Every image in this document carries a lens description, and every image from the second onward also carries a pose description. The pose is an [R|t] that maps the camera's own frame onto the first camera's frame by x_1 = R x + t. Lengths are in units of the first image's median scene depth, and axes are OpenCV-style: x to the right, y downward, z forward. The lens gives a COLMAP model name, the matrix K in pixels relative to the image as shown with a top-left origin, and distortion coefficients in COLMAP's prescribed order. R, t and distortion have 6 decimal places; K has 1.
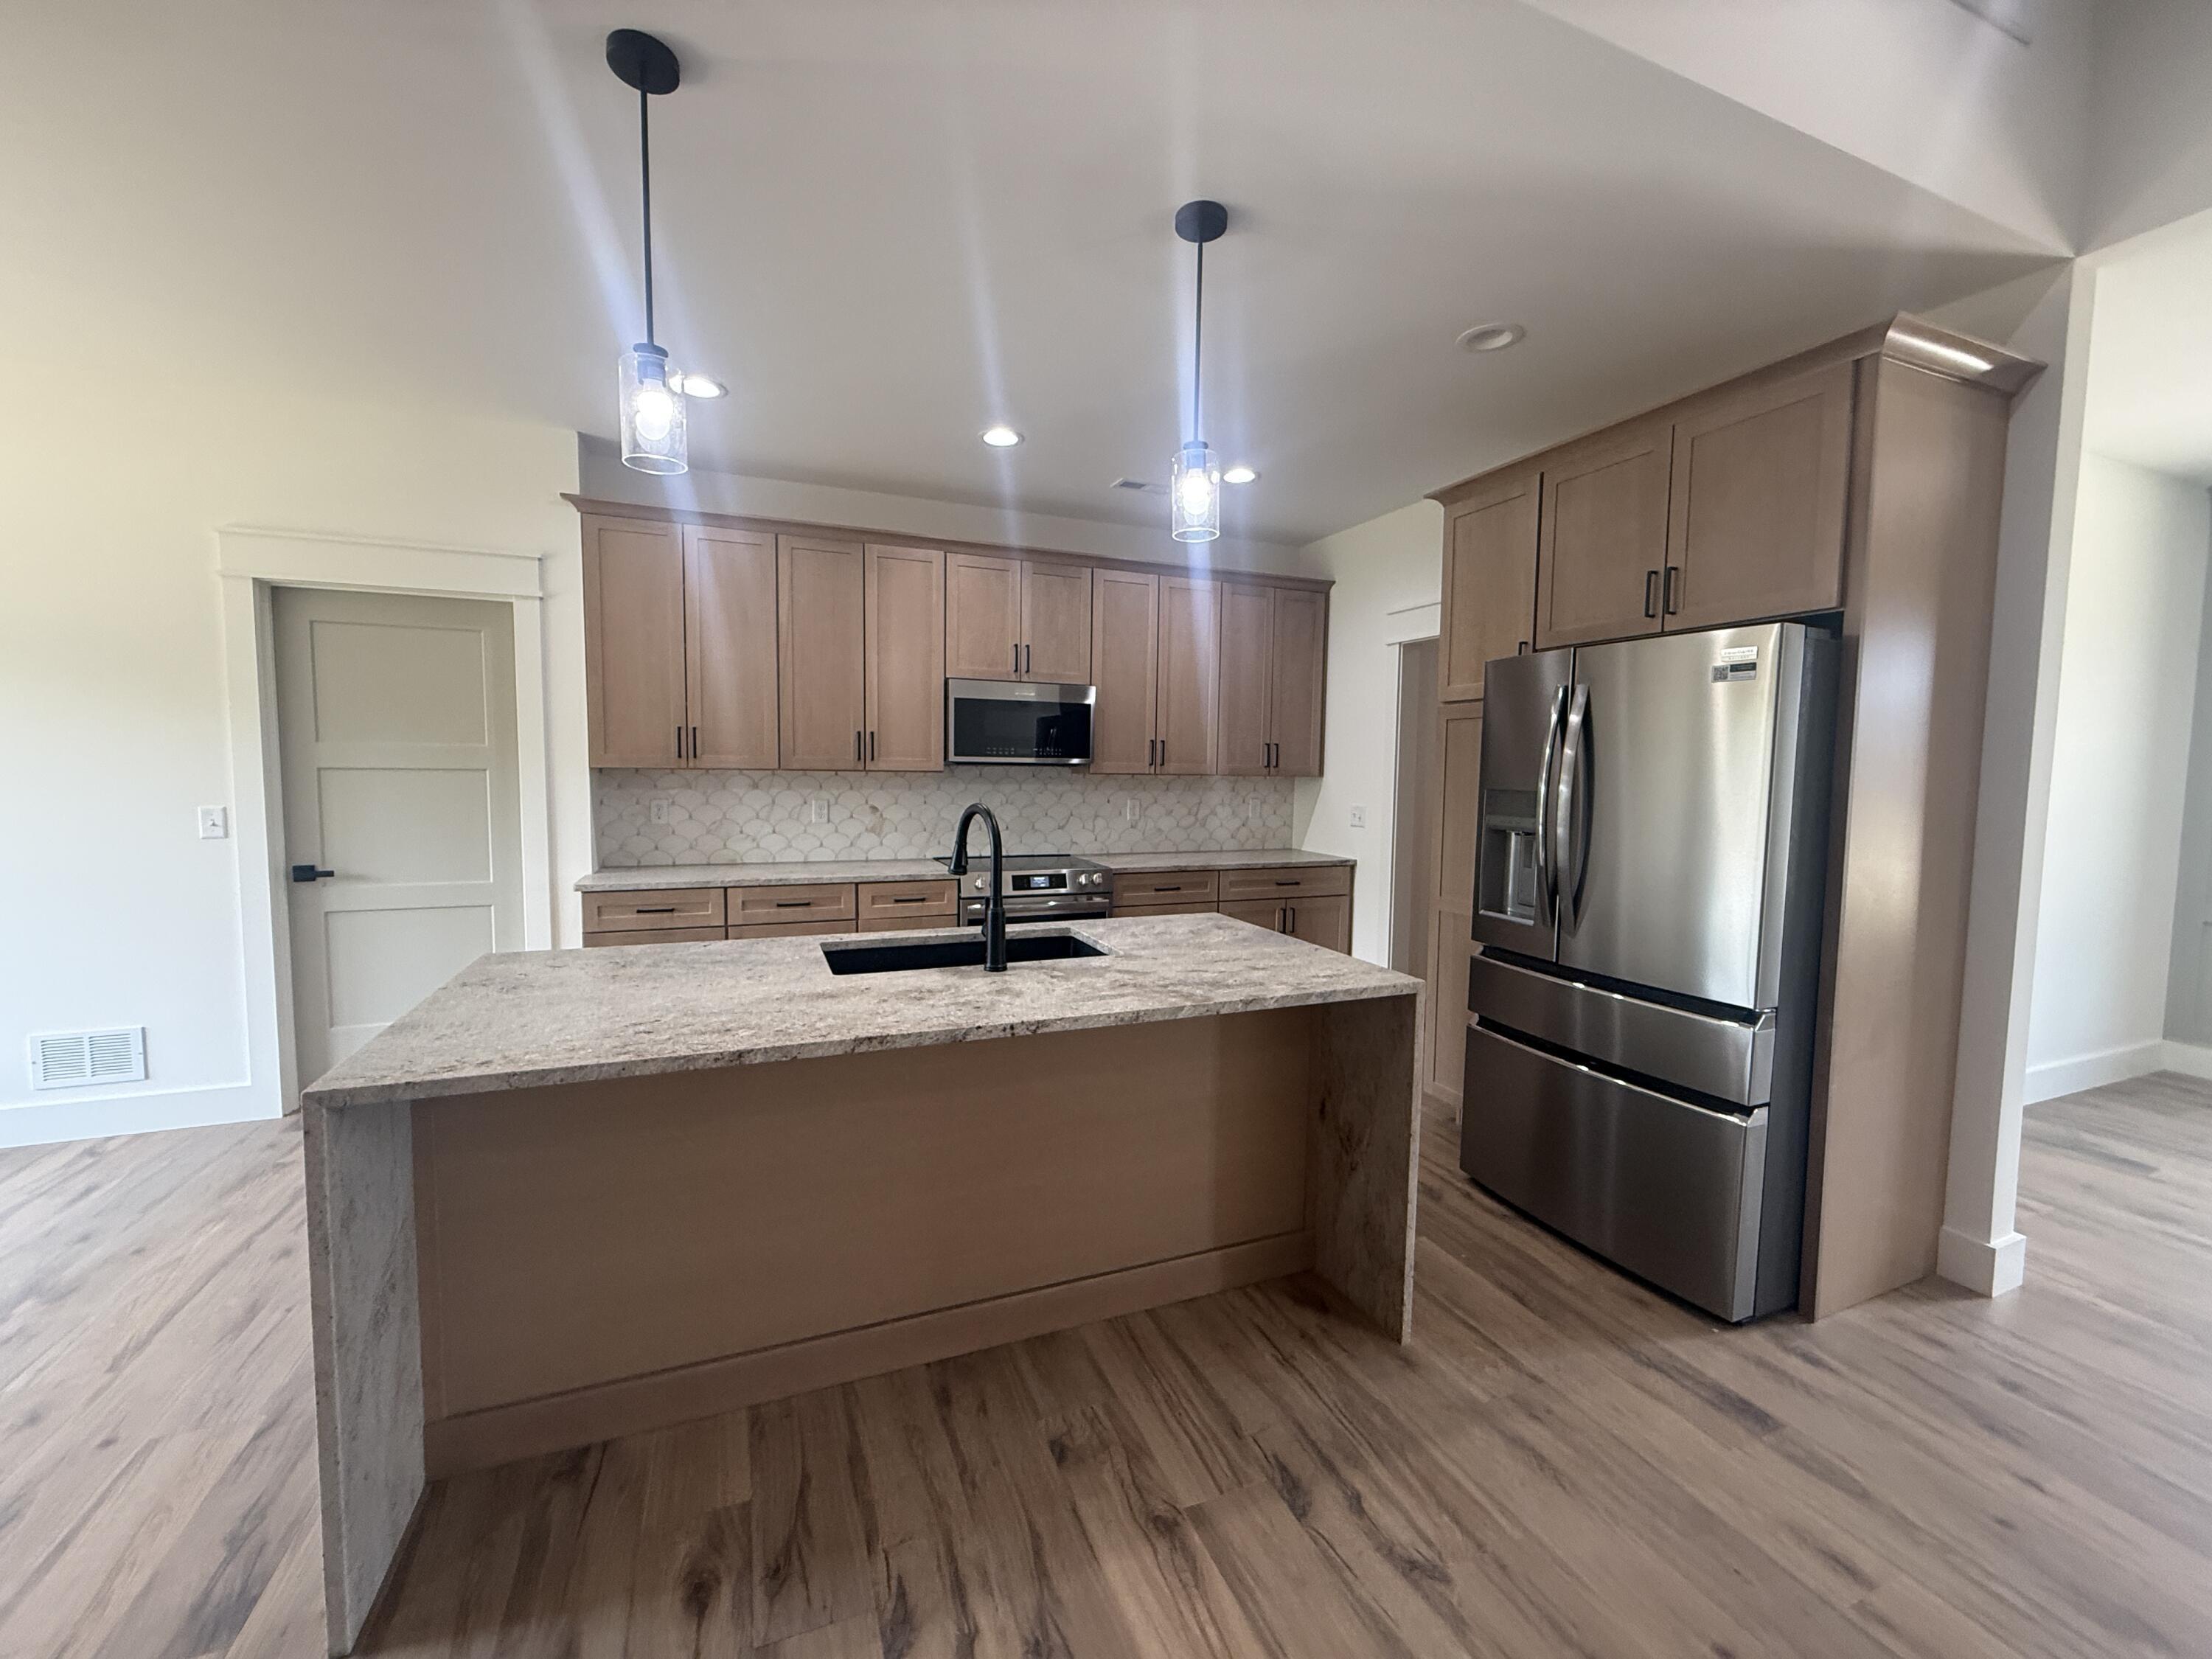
lens RADIAL K [[876.2, 0, 1106.0], [0, 876.2, 829.5], [0, 0, 1]] dist [-0.000198, 0.000729]
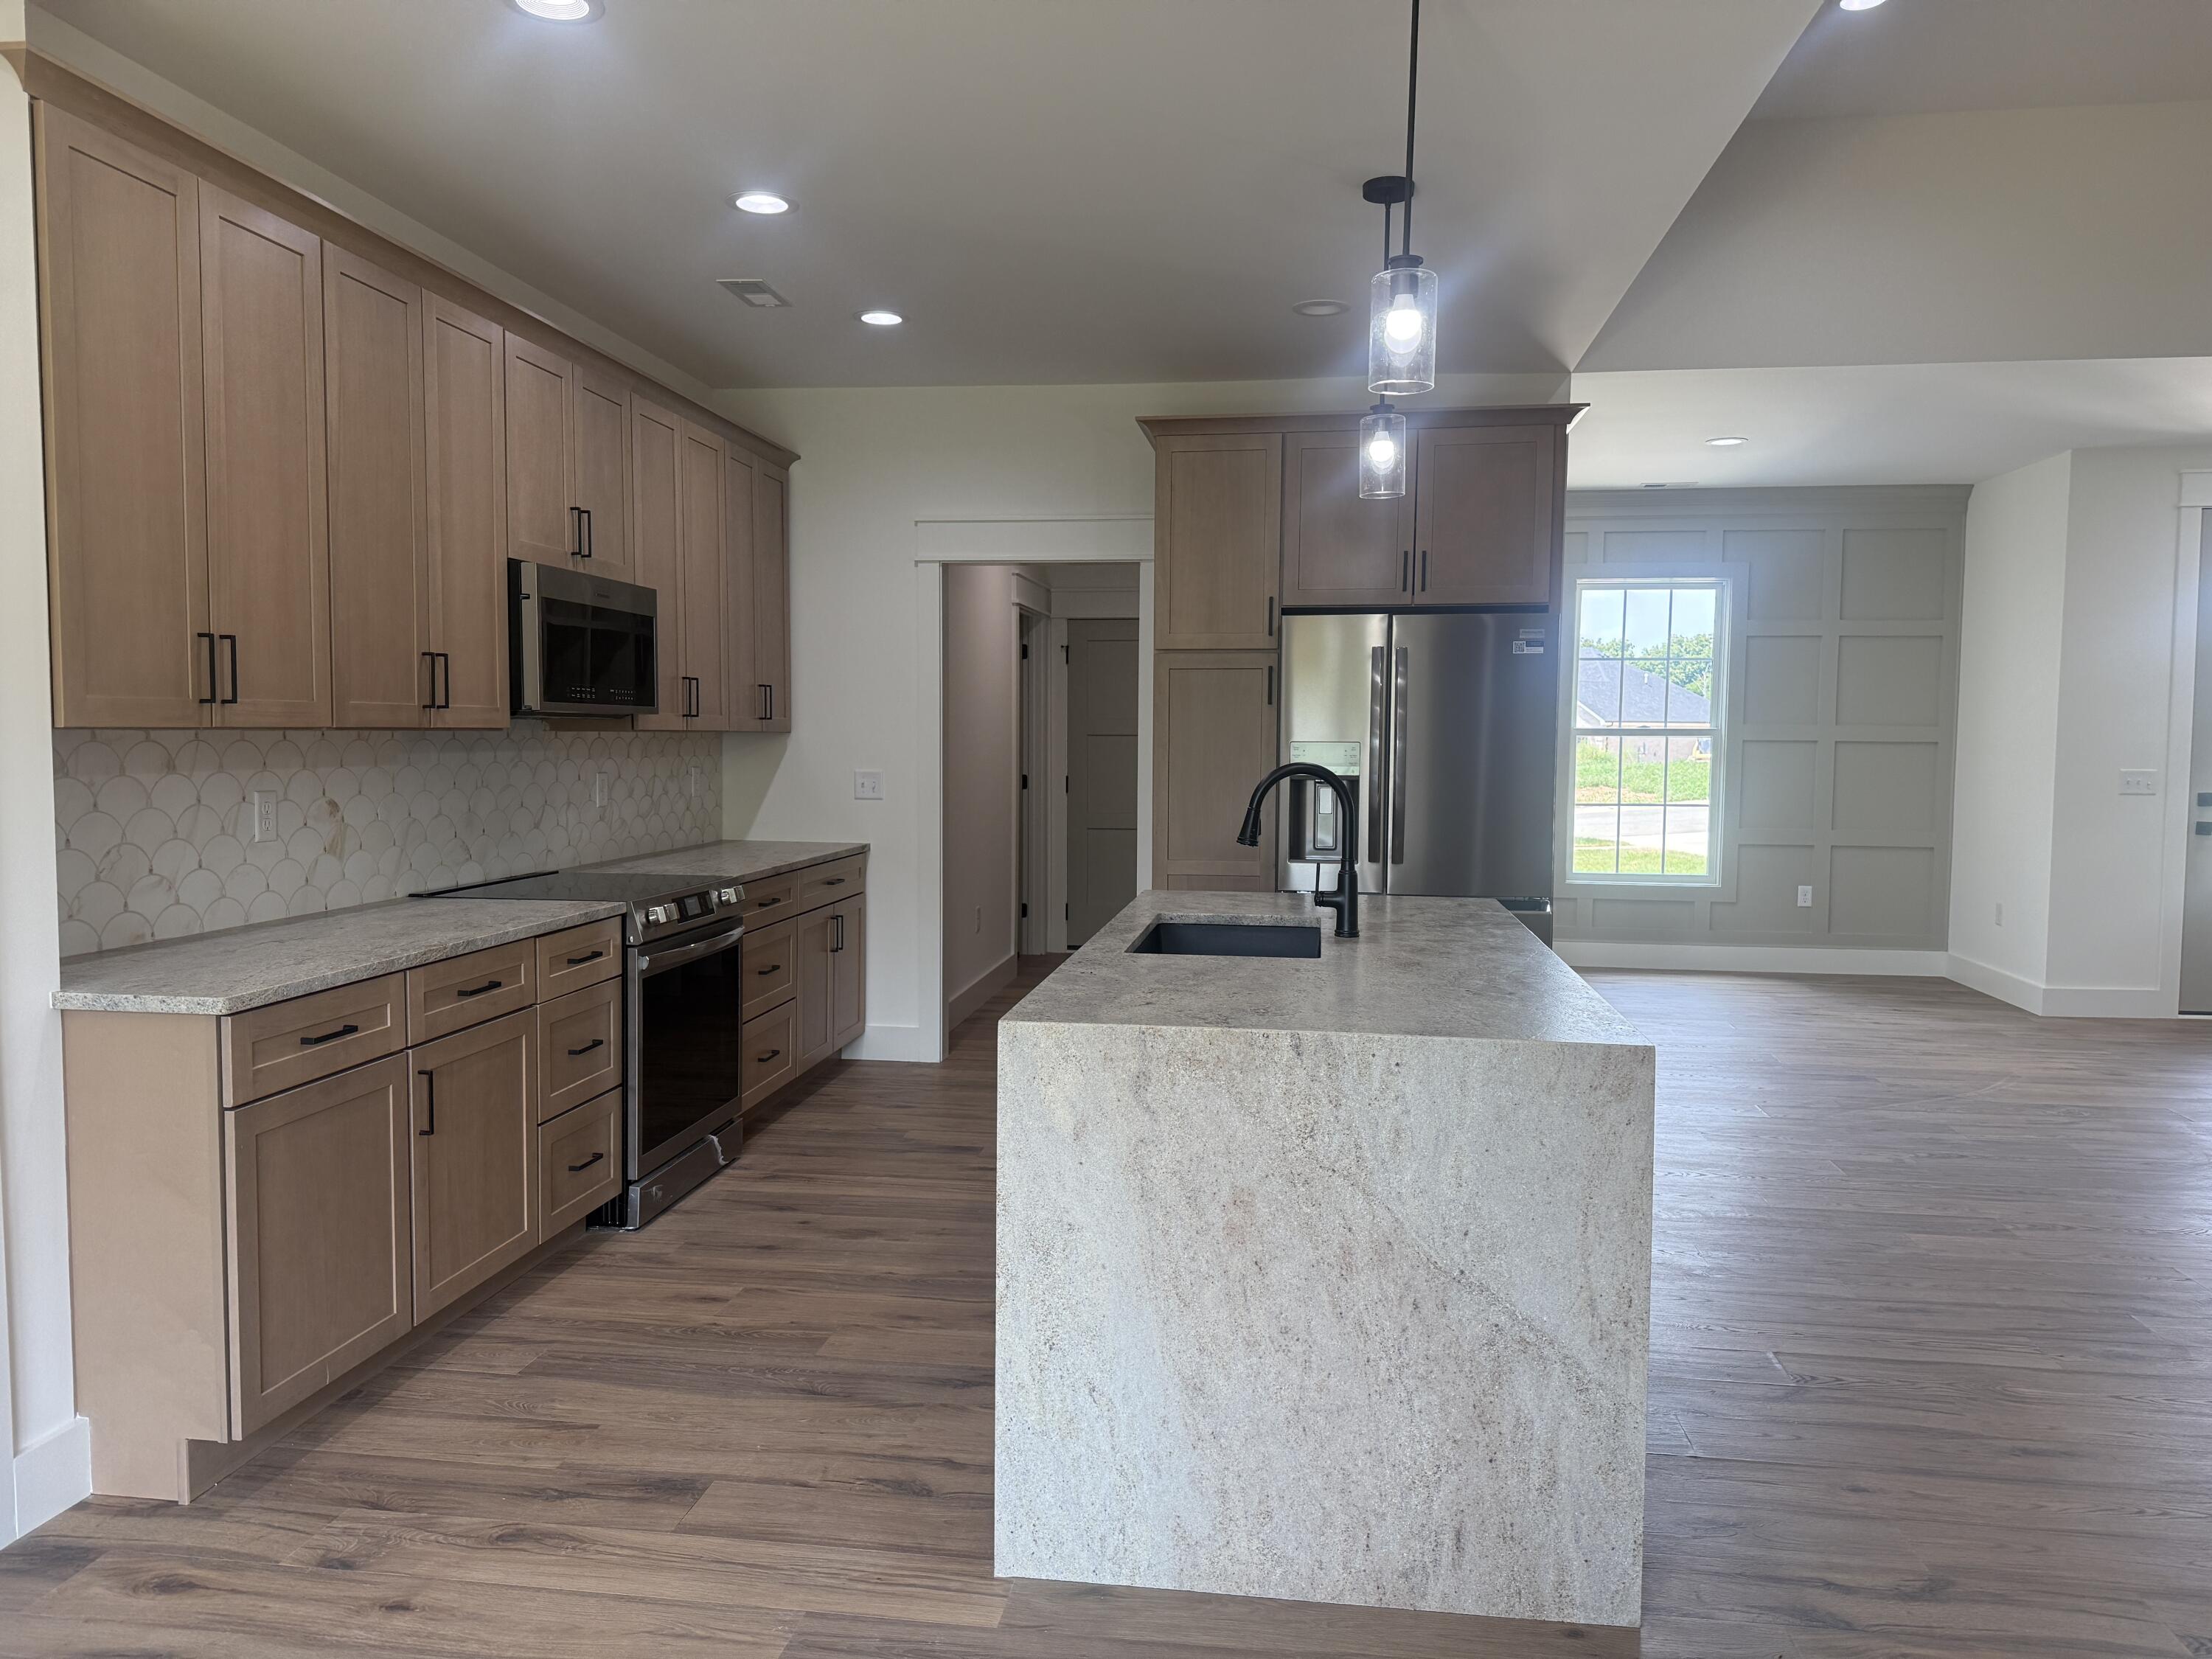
lens RADIAL K [[1542.1, 0, 1106.0], [0, 1542.1, 829.5], [0, 0, 1]] dist [0.004781, 0.002542]
pose [[0.505631, -0.064869, 0.860308, -0.795019], [0.060111, 0.997395, 0.039877, -0.019087], [-0.860653, 0.031551, 0.508213, 0.182079]]
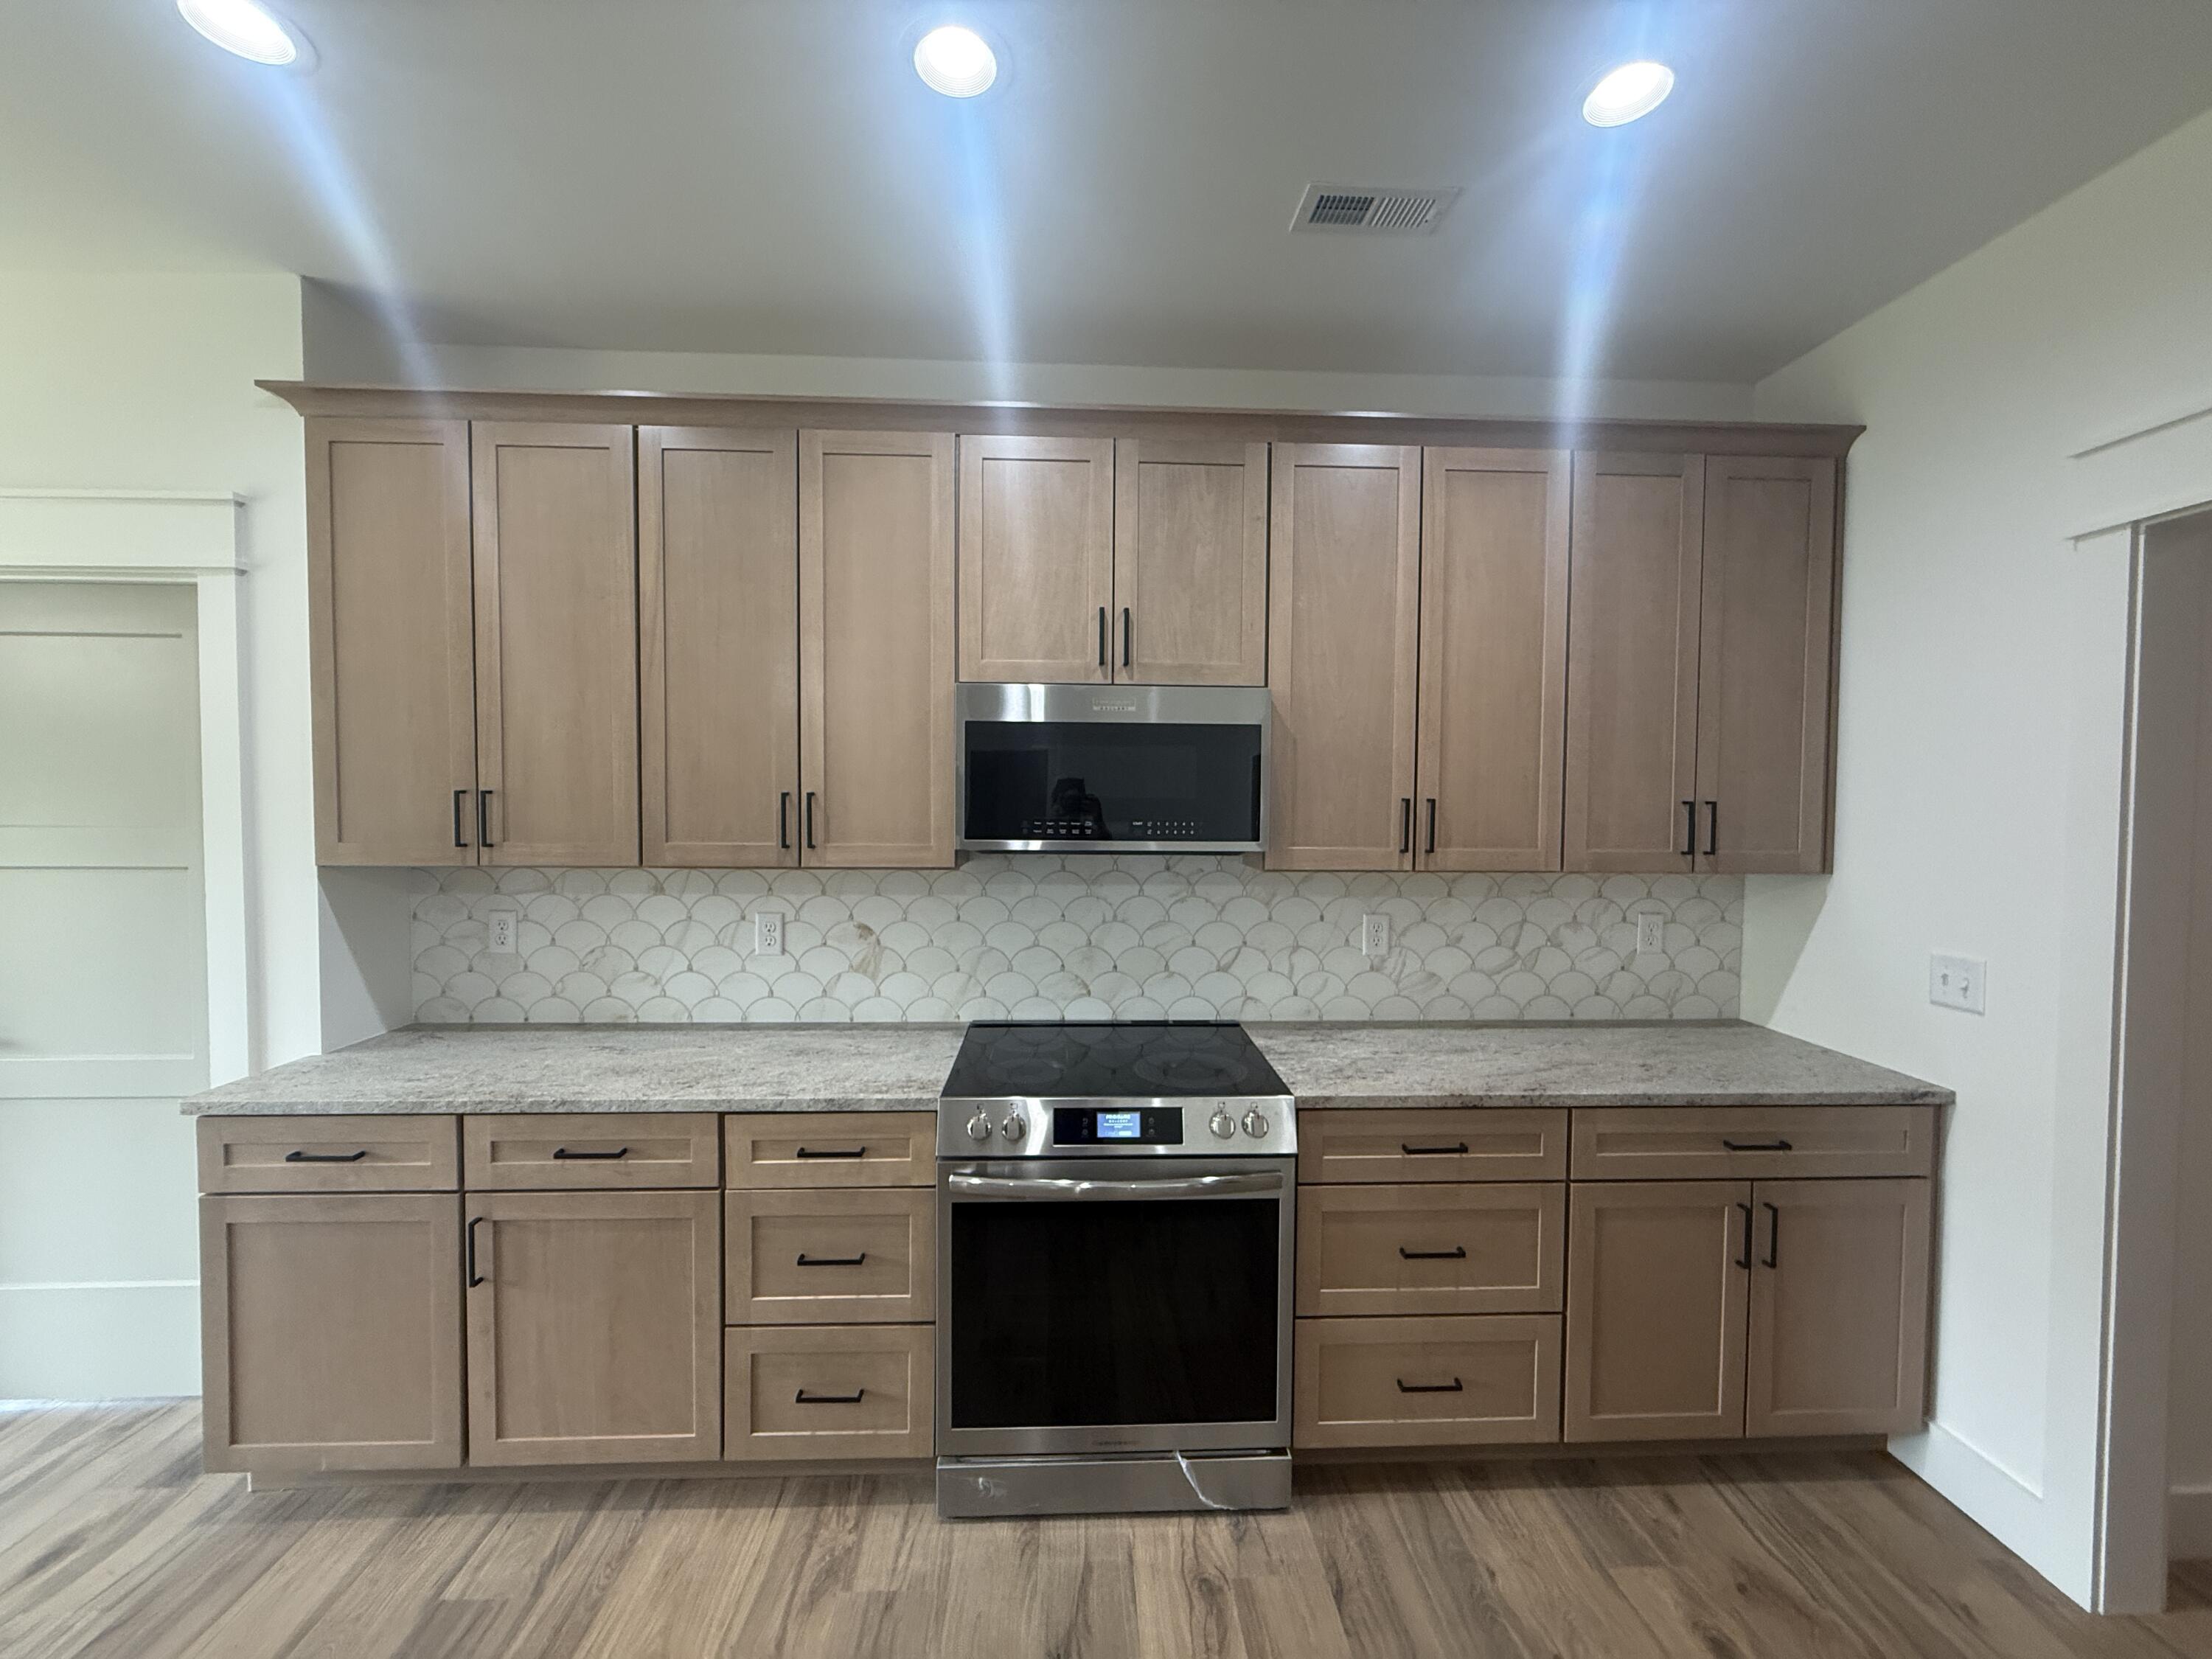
lens RADIAL K [[876.2, 0, 1106.0], [0, 876.2, 829.5], [0, 0, 1]] dist [-0.000198, 0.000729]
pose [[0.939763, 0.003782, -0.341806, 0.064632], [-0.018730, 0.999006, -0.040443, -0.066904], [0.341313, 0.044409, 0.938900, 0.533321]]
